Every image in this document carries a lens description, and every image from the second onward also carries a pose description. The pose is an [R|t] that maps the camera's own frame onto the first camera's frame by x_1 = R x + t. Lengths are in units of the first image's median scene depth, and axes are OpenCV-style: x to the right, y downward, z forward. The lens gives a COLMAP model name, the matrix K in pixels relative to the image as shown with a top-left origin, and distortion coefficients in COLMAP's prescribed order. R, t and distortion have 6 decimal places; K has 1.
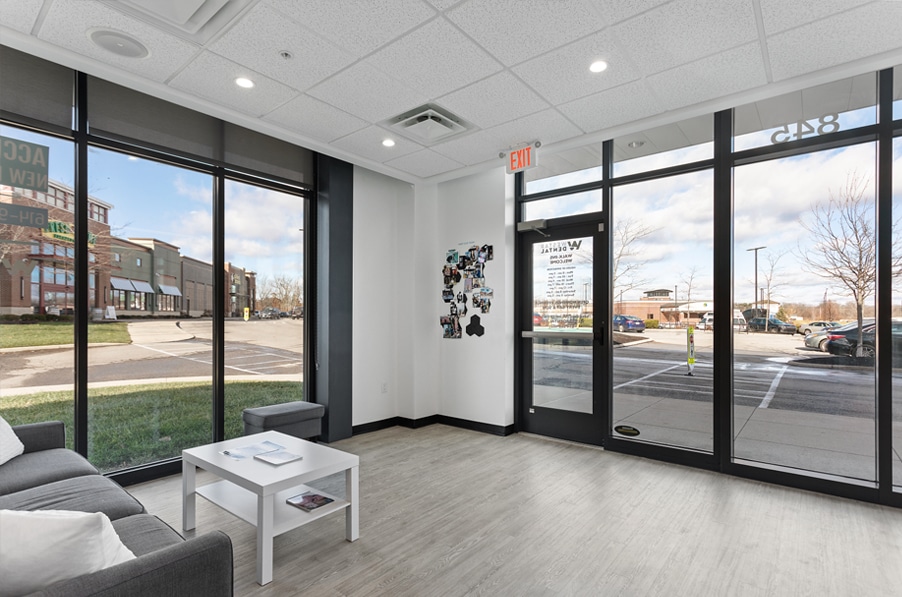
lens RADIAL K [[440.8, 0, 452.5], [0, 440.8, 306.0], [0, 0, 1]] dist [0.002985, 0.004856]
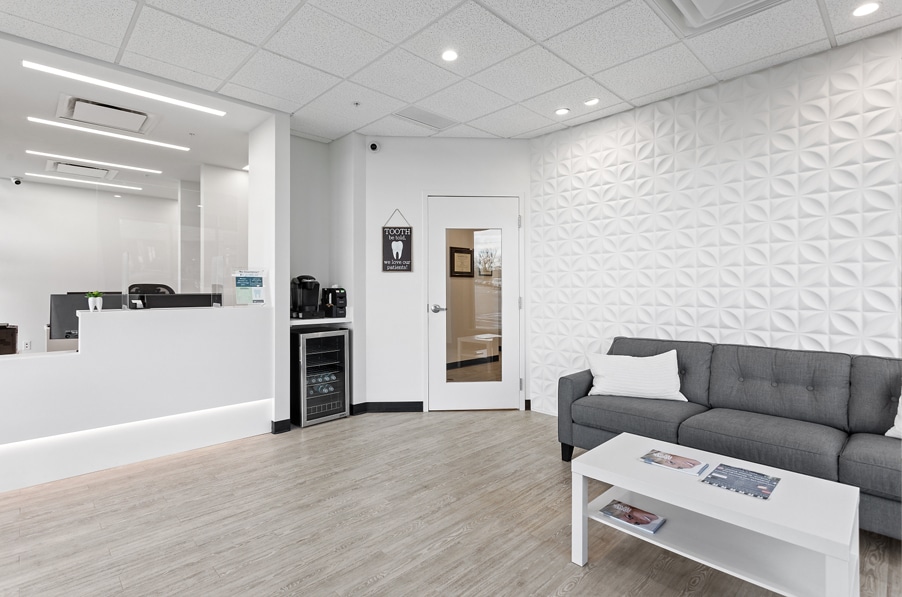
lens RADIAL K [[440.8, 0, 441.5], [0, 440.8, 290.0], [0, 0, 1]] dist [0.002985, 0.004856]
pose [[-0.992444, 0.004151, 0.122627, -0.080626], [0.001779, 0.999809, -0.019441, 0.048823], [-0.122684, -0.019076, -0.992262, 1.920232]]
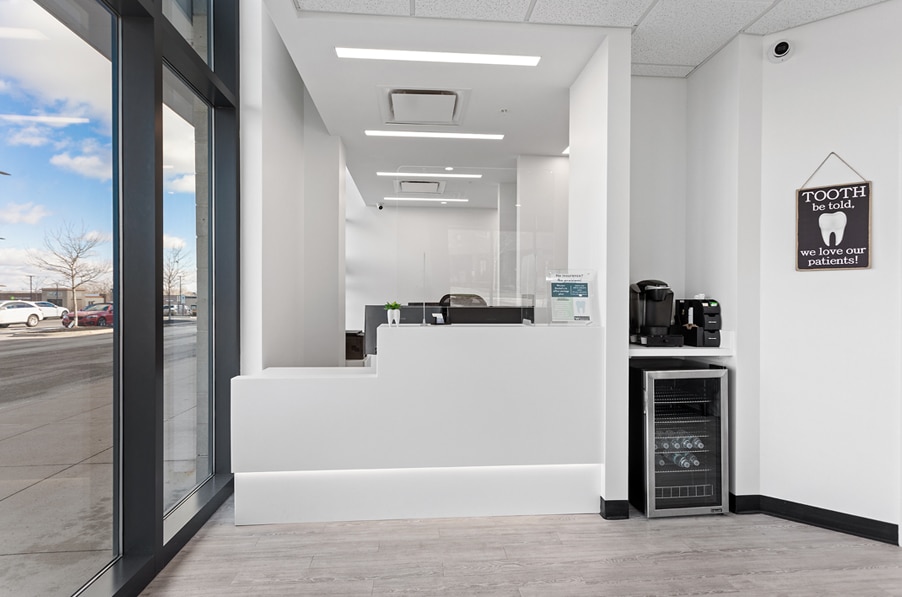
lens RADIAL K [[440.8, 0, 445.3], [0, 440.8, 299.3], [0, 0, 1]] dist [0.002985, 0.004856]
pose [[-0.691820, 0.002238, 0.722067, 0.212196], [-0.016855, 0.999673, -0.019247, 0.037837], [-0.721873, -0.025486, -0.691556, 1.429018]]
